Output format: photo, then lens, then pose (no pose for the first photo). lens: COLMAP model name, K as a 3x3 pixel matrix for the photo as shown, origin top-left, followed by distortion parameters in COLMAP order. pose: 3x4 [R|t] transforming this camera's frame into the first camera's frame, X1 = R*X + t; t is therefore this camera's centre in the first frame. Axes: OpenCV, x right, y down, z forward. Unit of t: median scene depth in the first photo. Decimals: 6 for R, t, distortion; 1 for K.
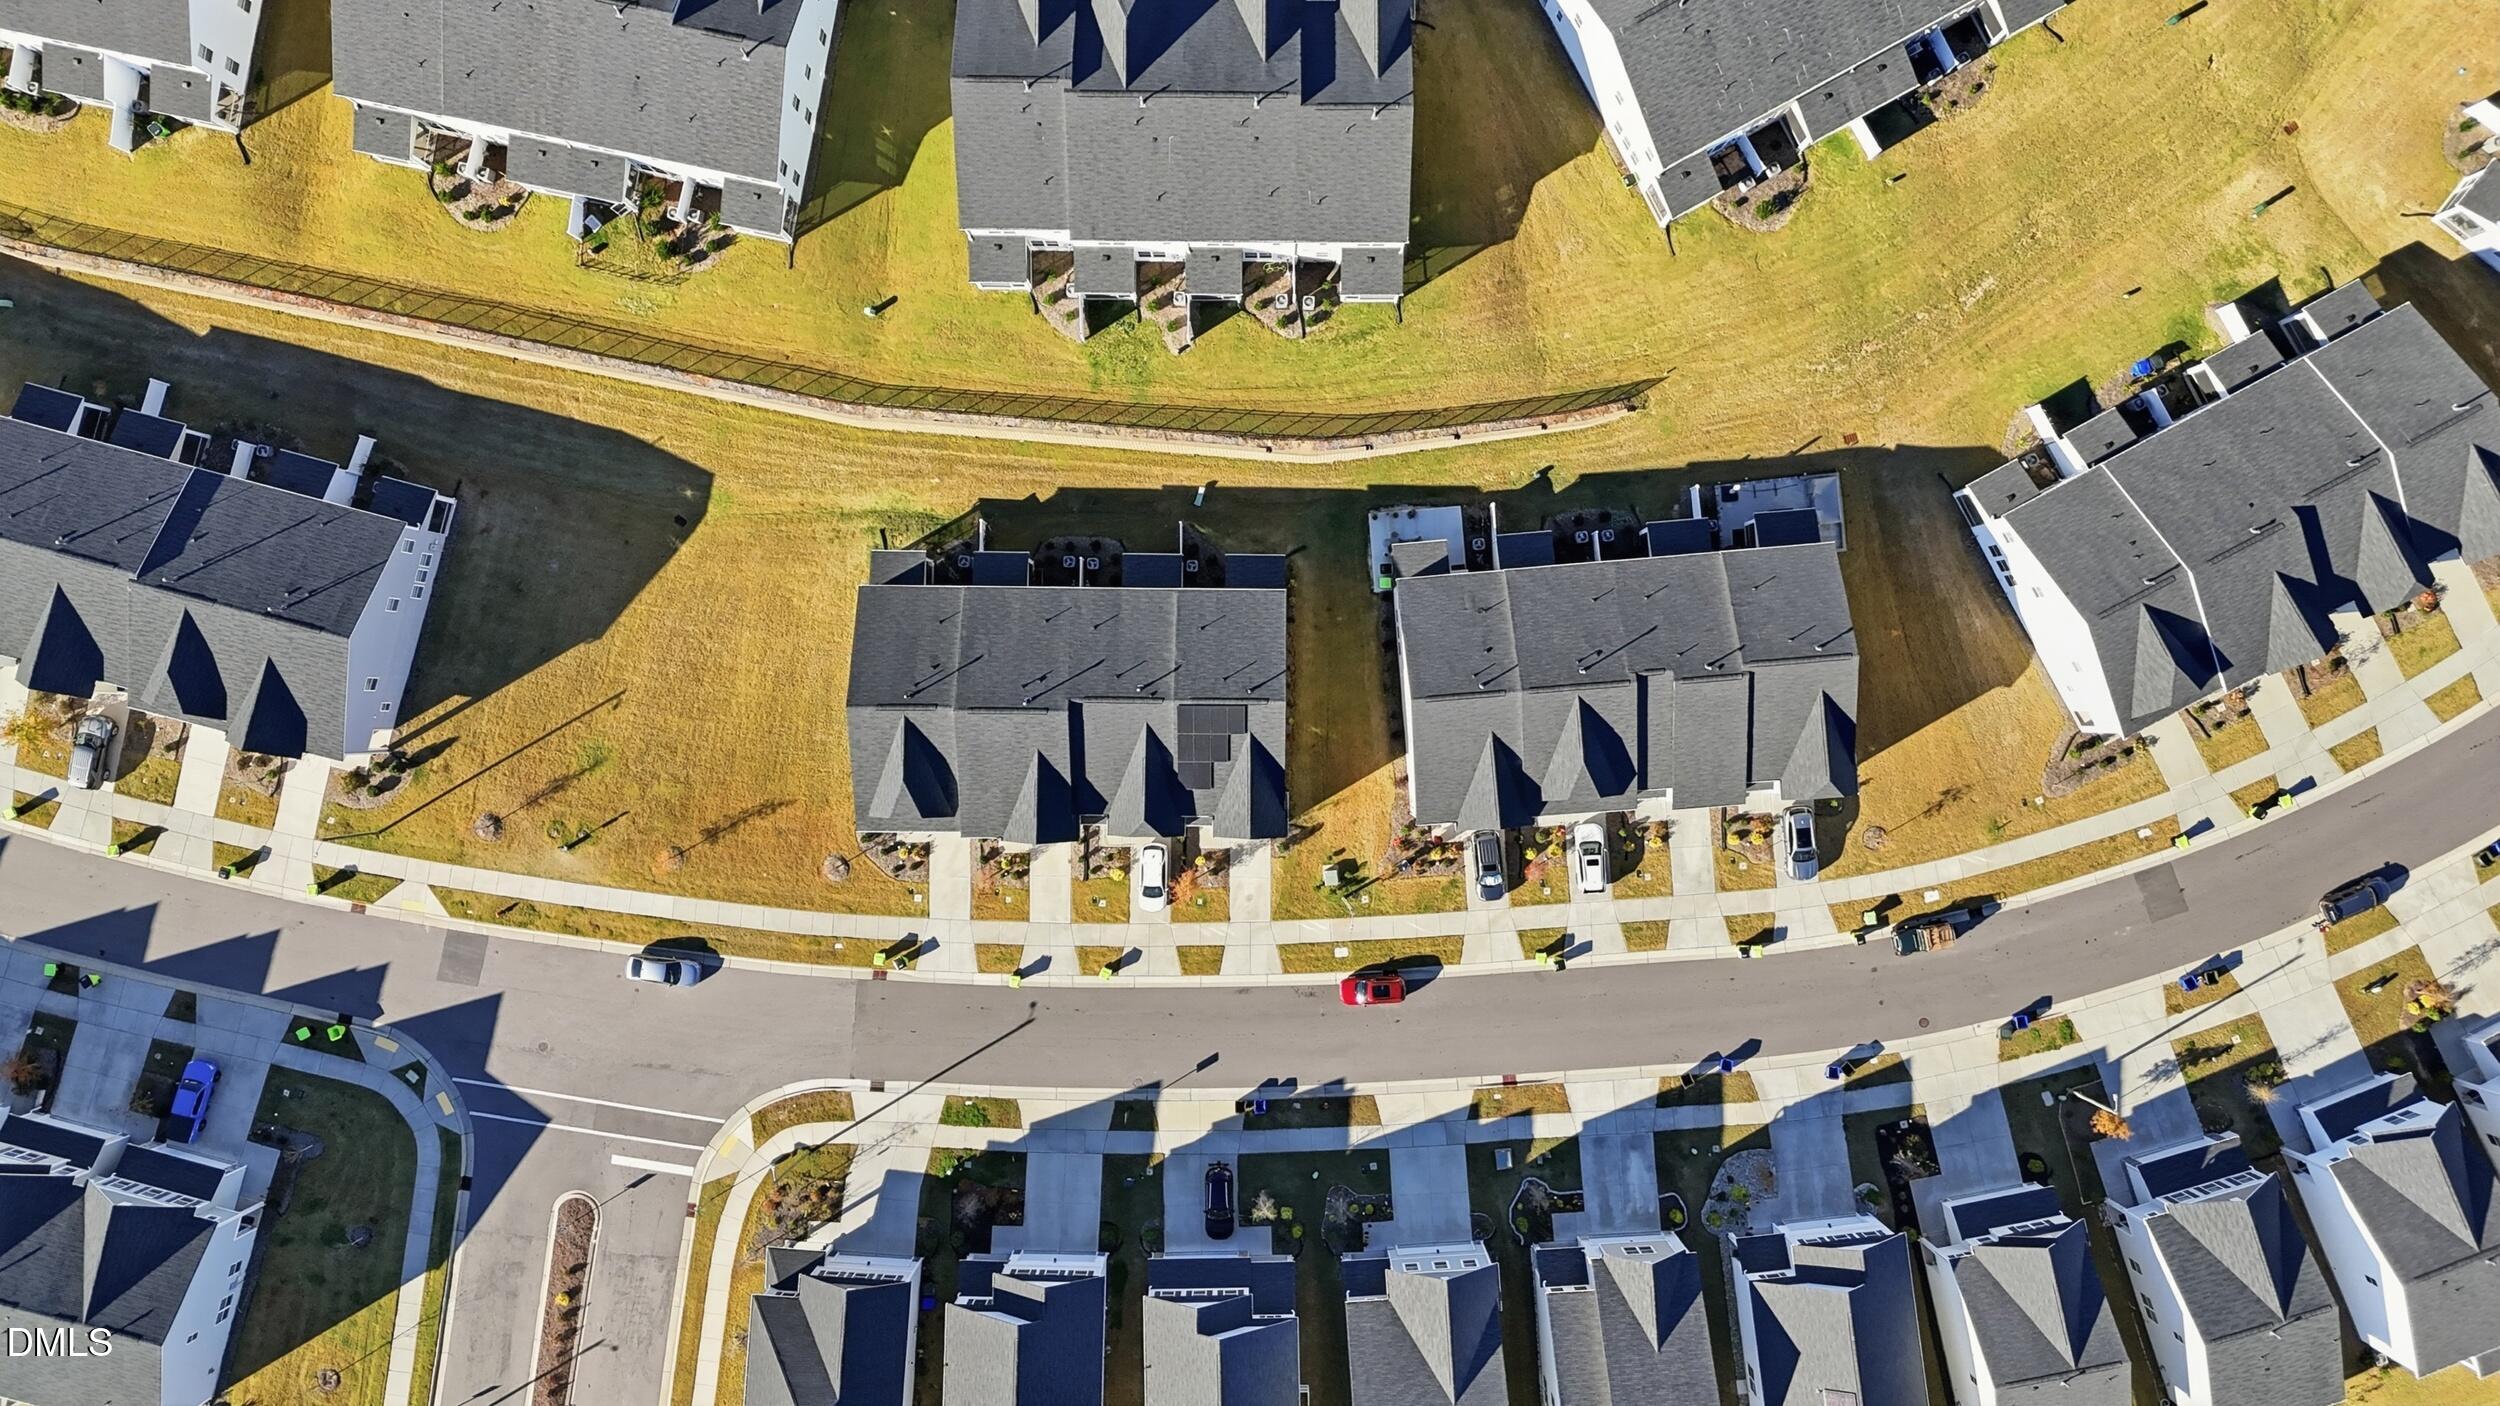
lens RADIAL K [[1806.5, 0, 1250.0], [0, 1806.5, 703.0], [0, 0, 1]] dist [0.115473, -0.121847]
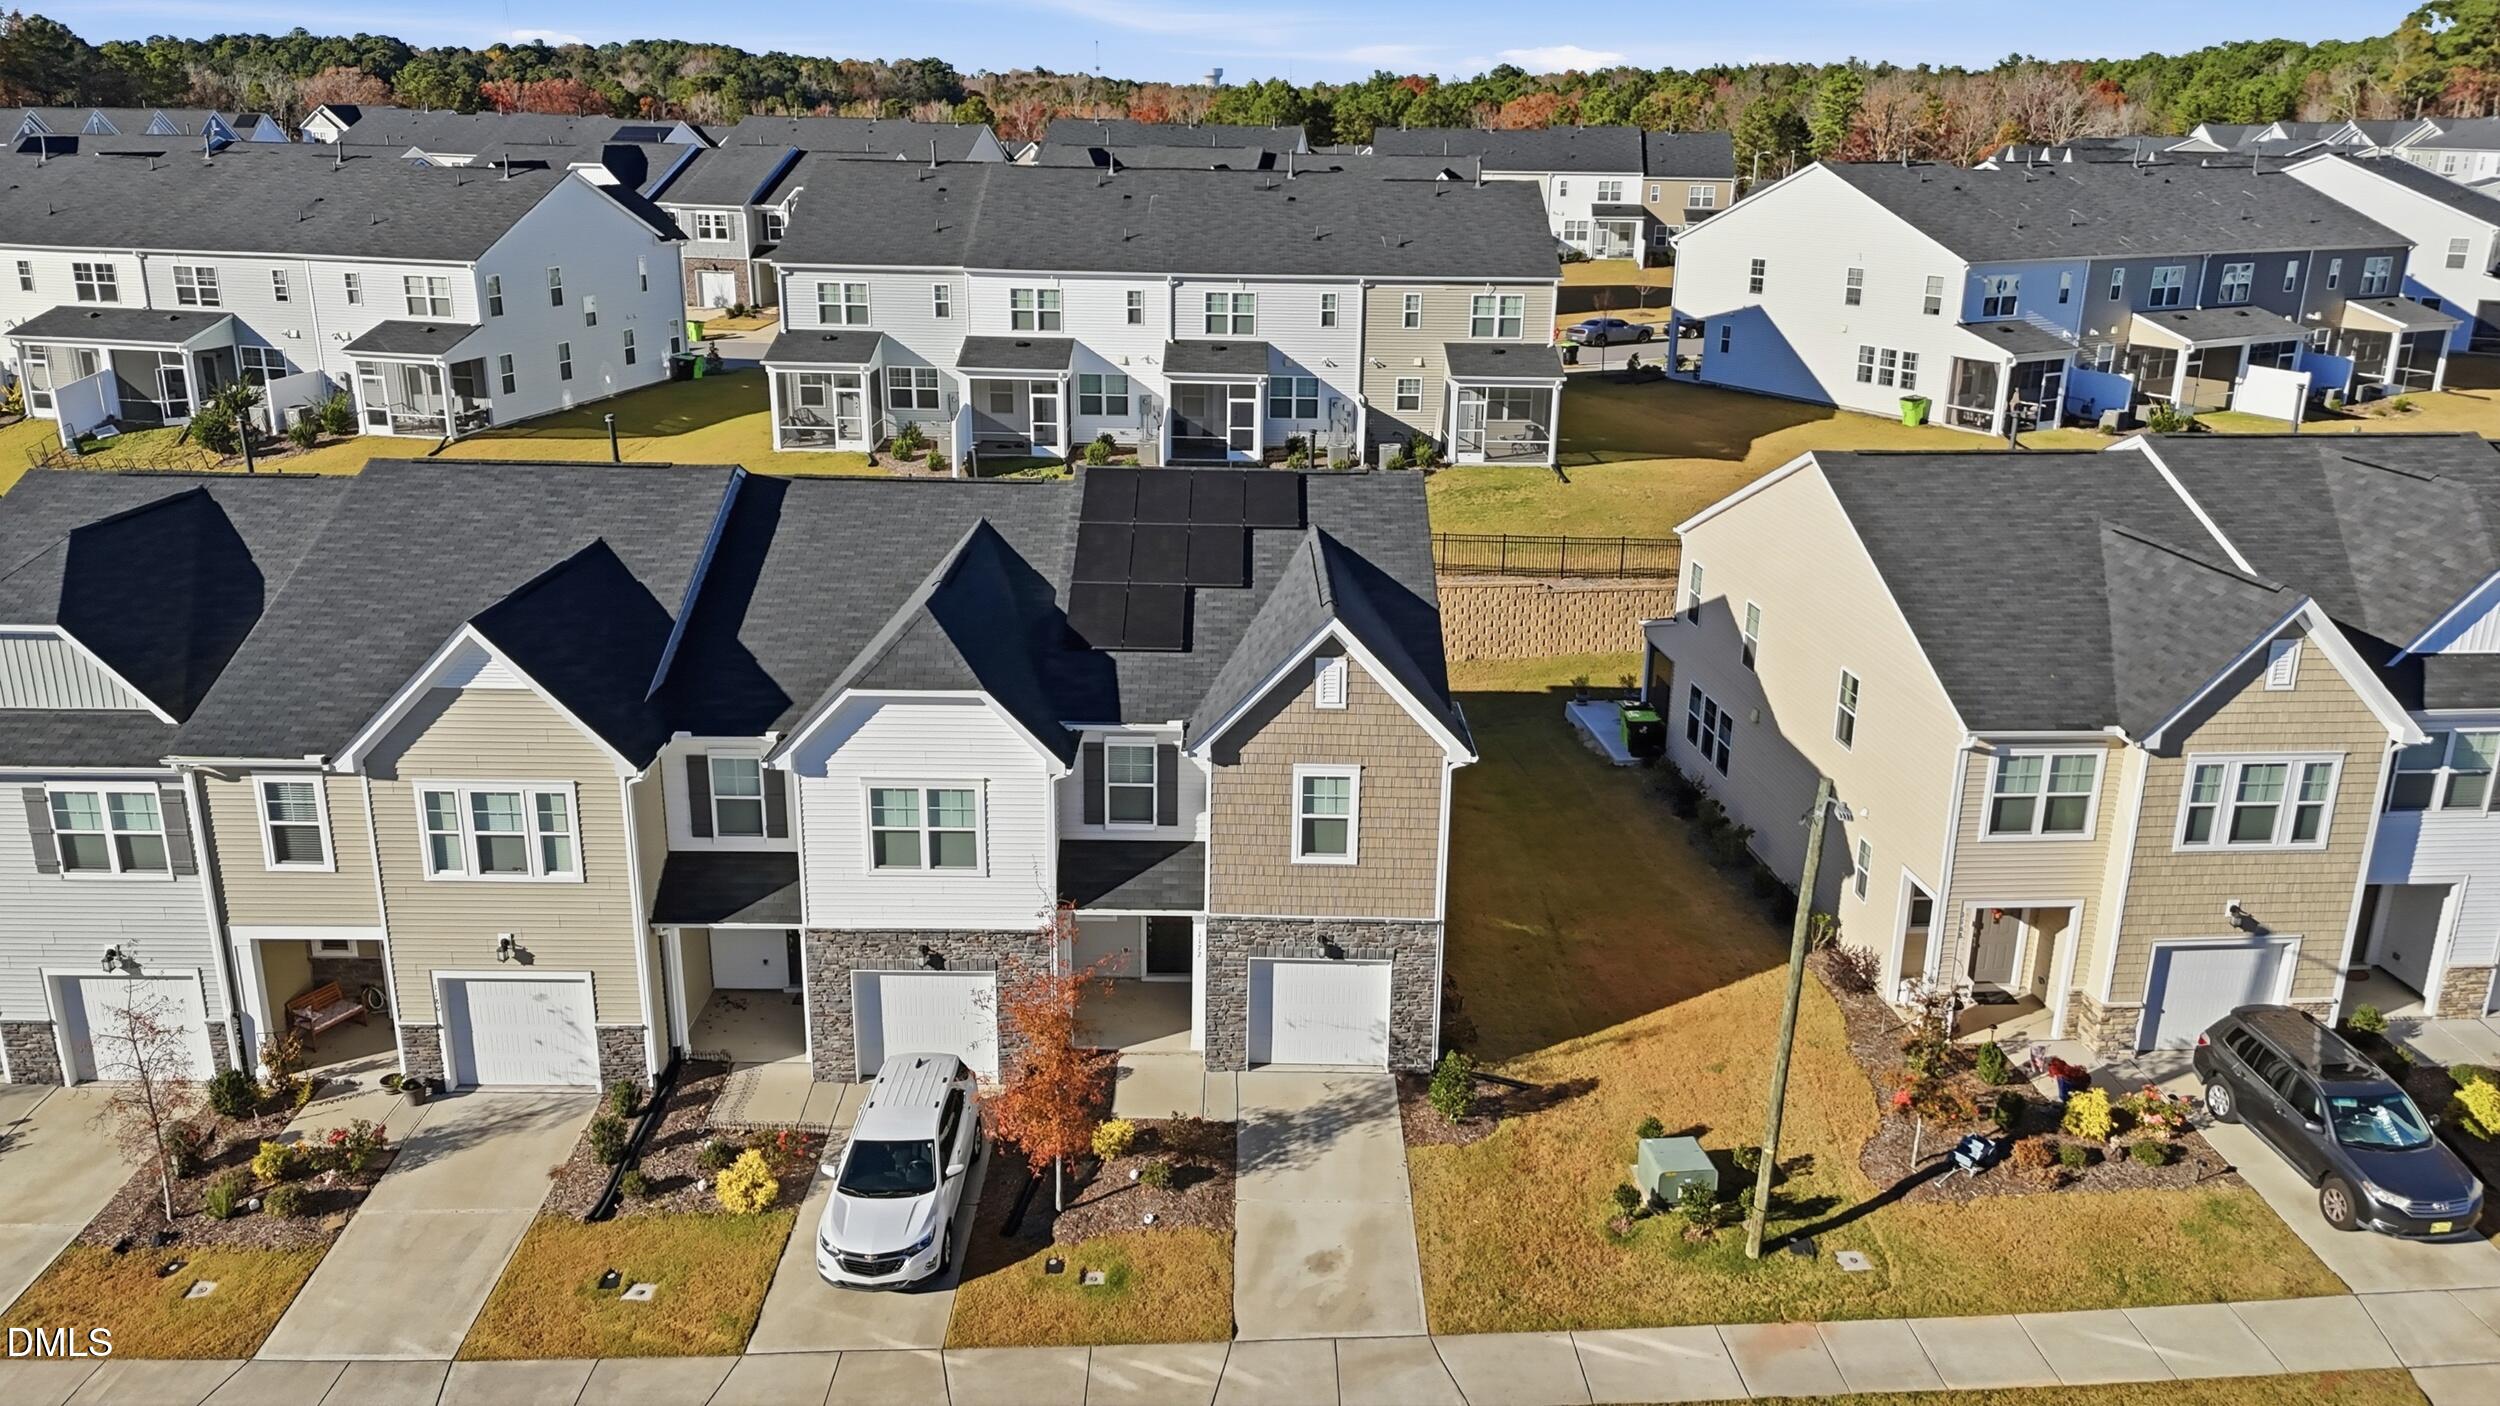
lens RADIAL K [[1806.5, 0, 1250.0], [0, 1806.5, 703.0], [0, 0, 1]] dist [0.115473, -0.121847]
pose [[0.999846, 0.014247, 0.010219, -0.012489], [0.005436, 0.302245, -0.953215, 0.299131], [-0.016669, 0.953124, 0.302121, 0.868972]]
